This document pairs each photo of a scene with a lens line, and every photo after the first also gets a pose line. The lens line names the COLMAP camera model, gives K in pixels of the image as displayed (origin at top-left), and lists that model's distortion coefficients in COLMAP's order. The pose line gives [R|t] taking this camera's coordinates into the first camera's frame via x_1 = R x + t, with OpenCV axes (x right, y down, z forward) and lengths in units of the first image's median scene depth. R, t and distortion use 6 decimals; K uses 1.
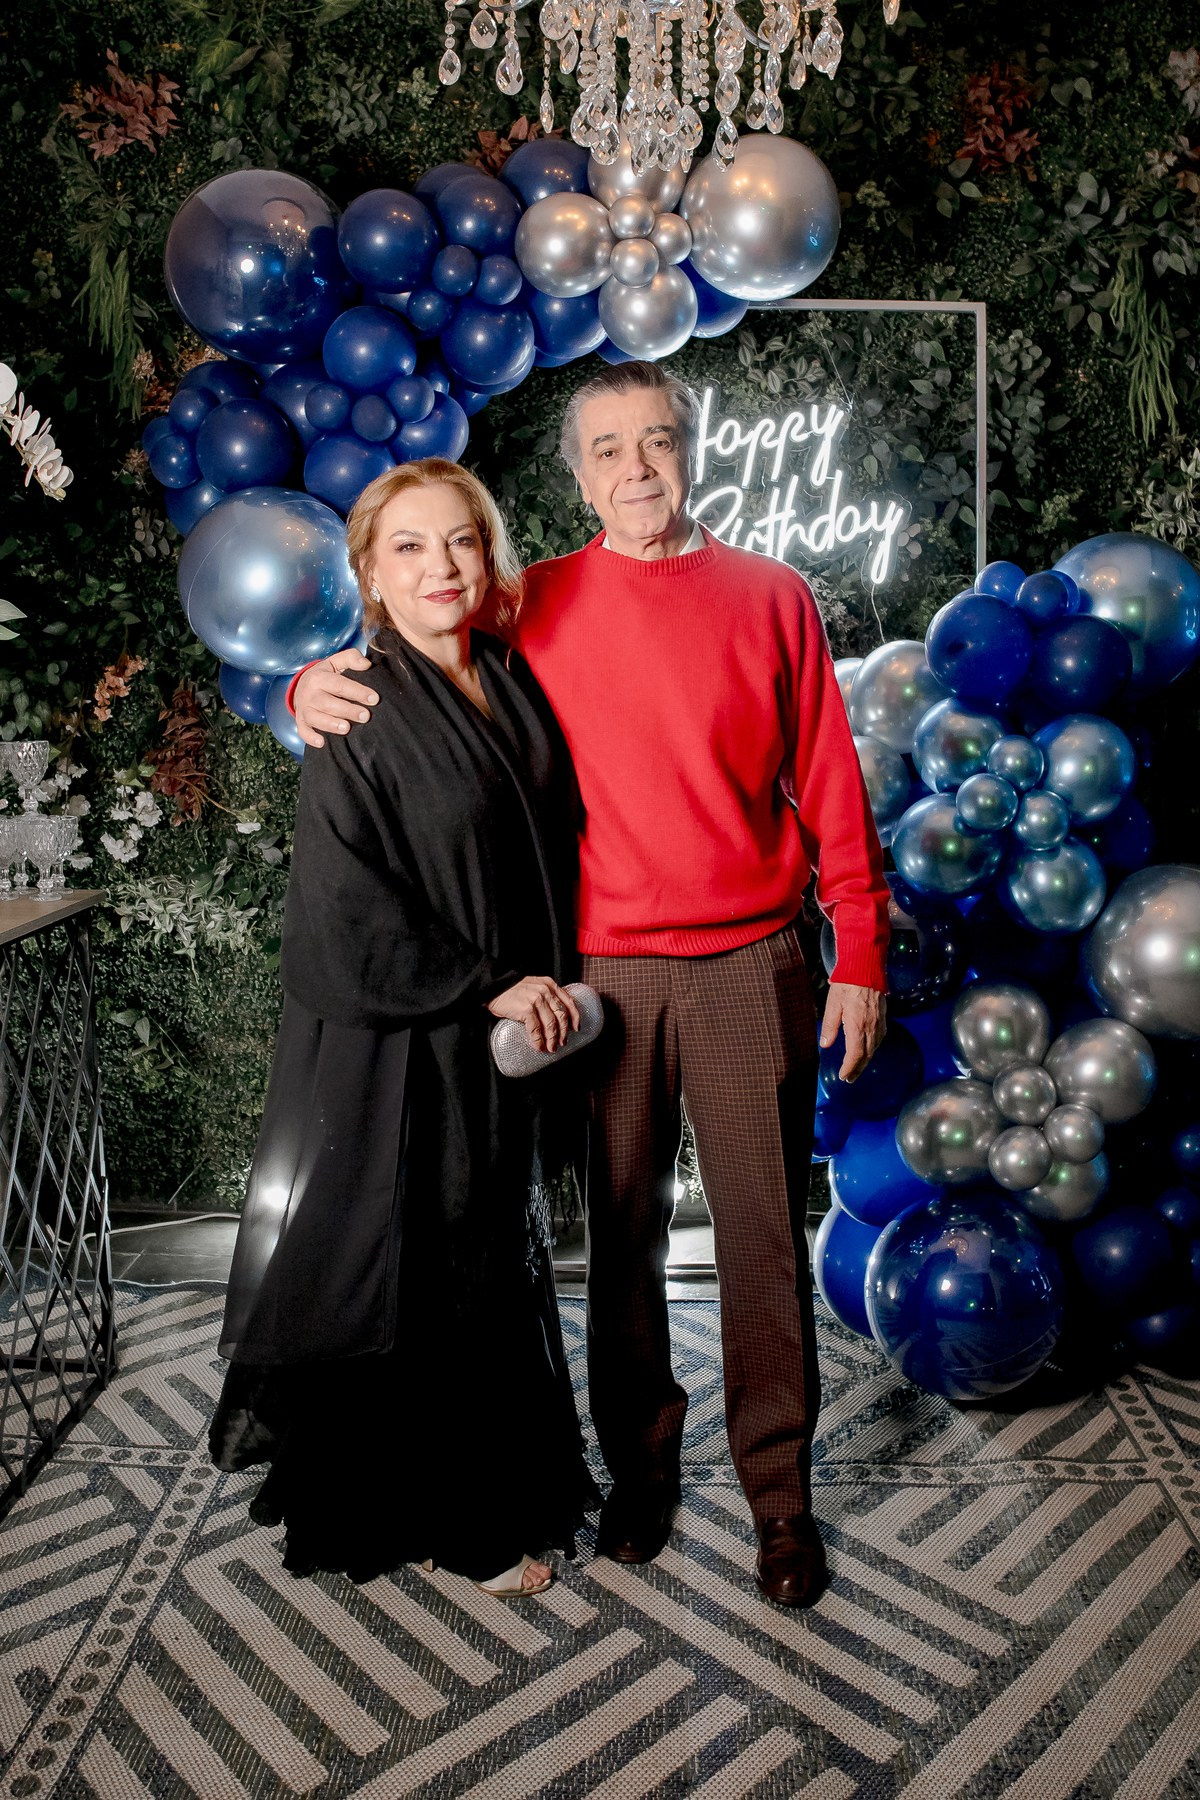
lens RADIAL K [[1446.9, 0, 623.0], [0, 1446.9, 789.3], [0, 0, 1]] dist [-0.157057, 0.047706]
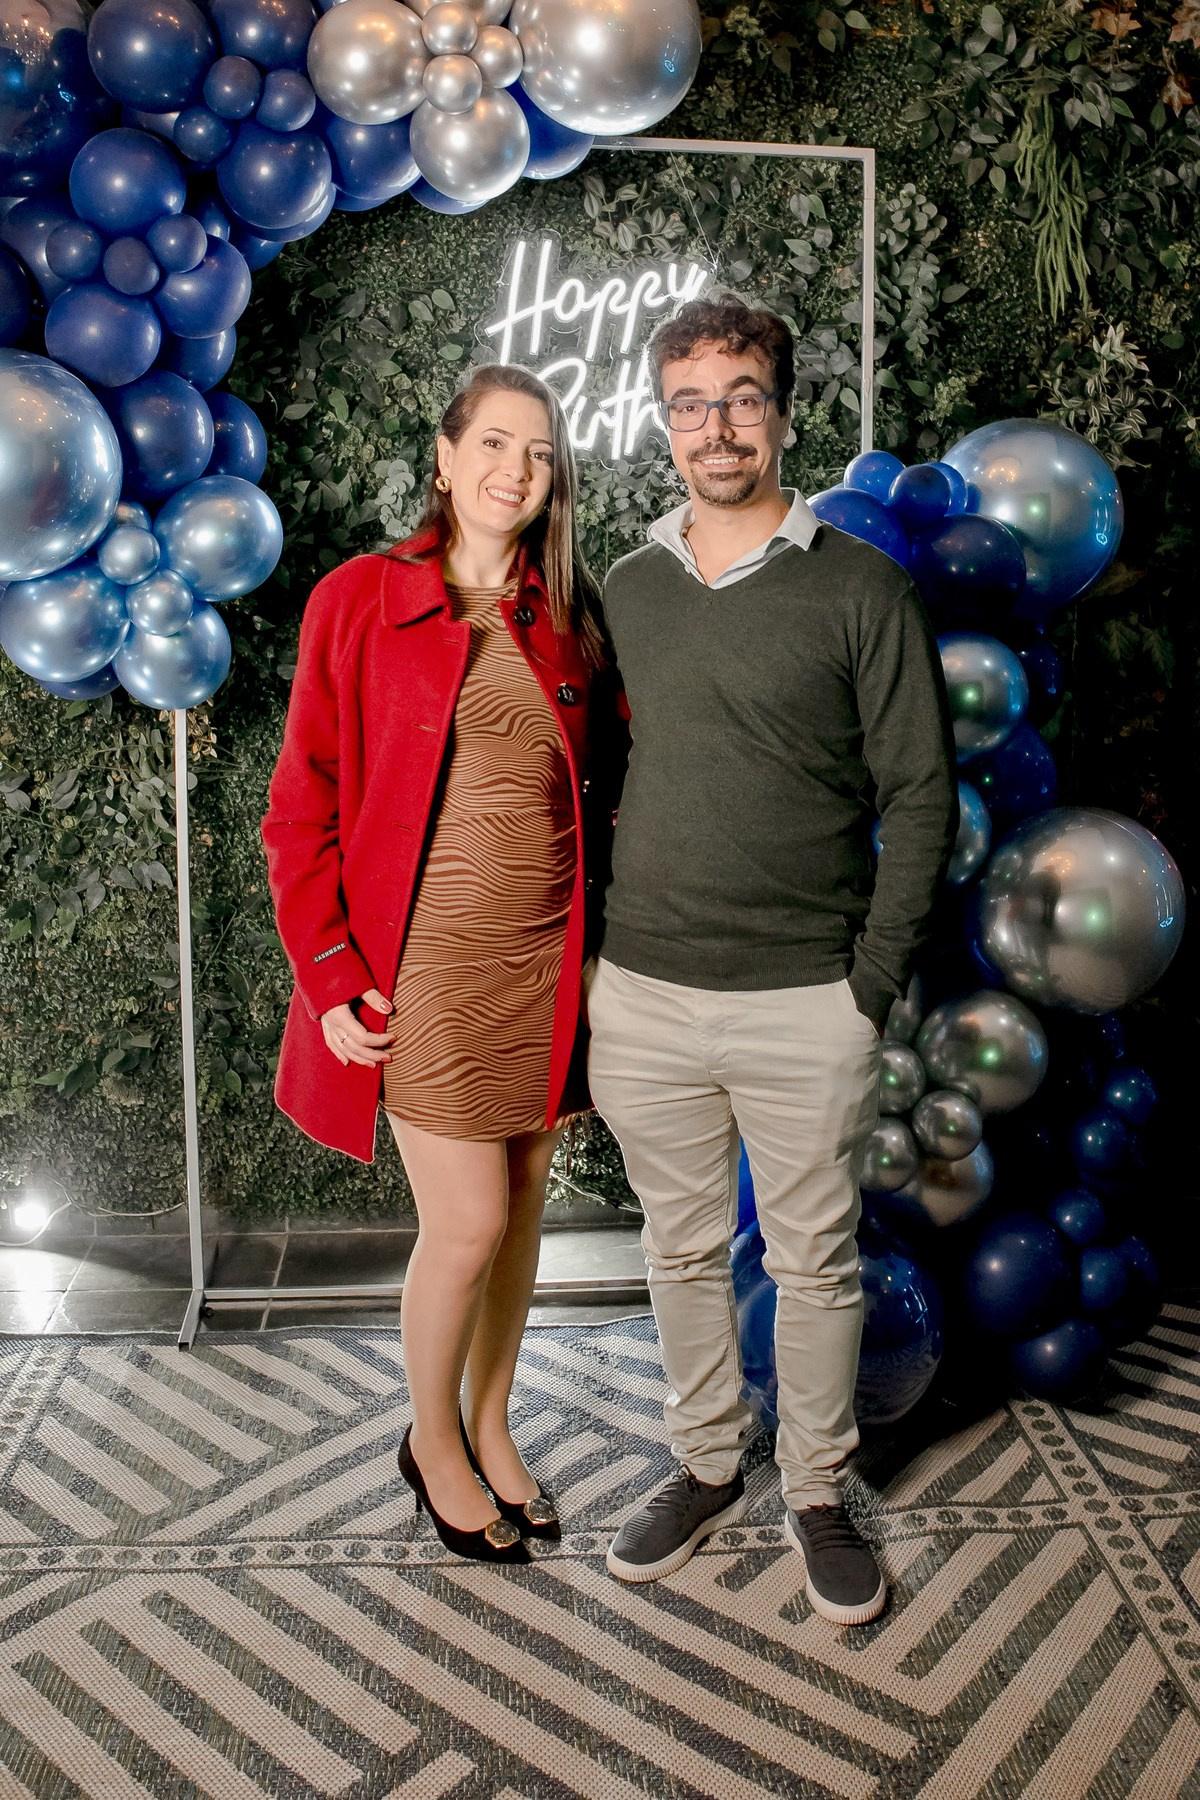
lens RADIAL K [[1629.8, 0, 704.9], [0, 1629.8, 706.8], [0, 0, 1]] dist [-0.155778, 0.045918]
pose [[0.989132, -0.002717, 0.147004, 0.011355], [0.002898, 0.999995, -0.001014, -0.005573], [-0.147001, 0.001429, 0.989135, 0.048779]]
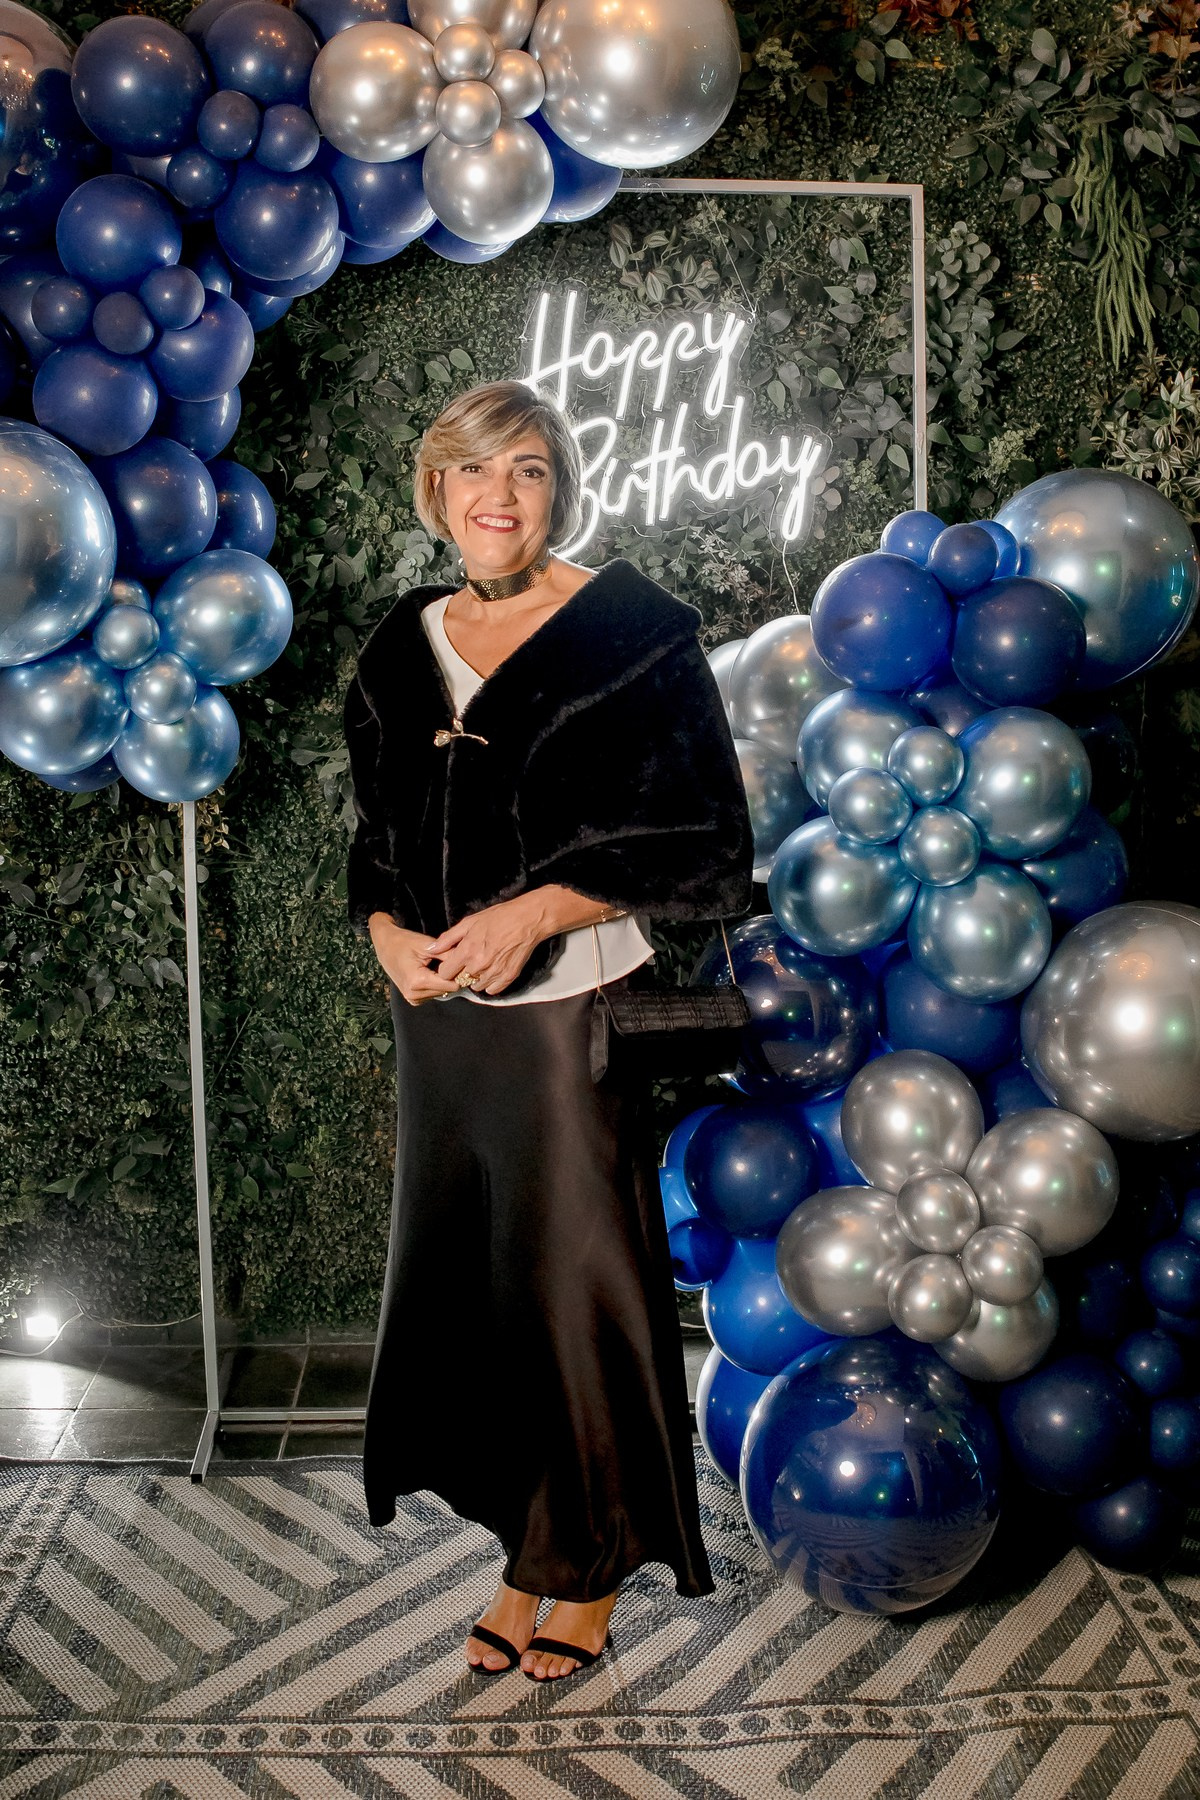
lens RADIAL K [[1549.9, 0, 587.8], [0, 1549.9, 765.6], [0, 0, 1]] dist [-0.154804, 0.043559]
pose [[0.997668, -0.013209, 0.066961, 0.008705], [0.013584, 0.999894, -0.005157, -0.016906], [-0.066885, 0.006055, 0.997742, 0.160772]]
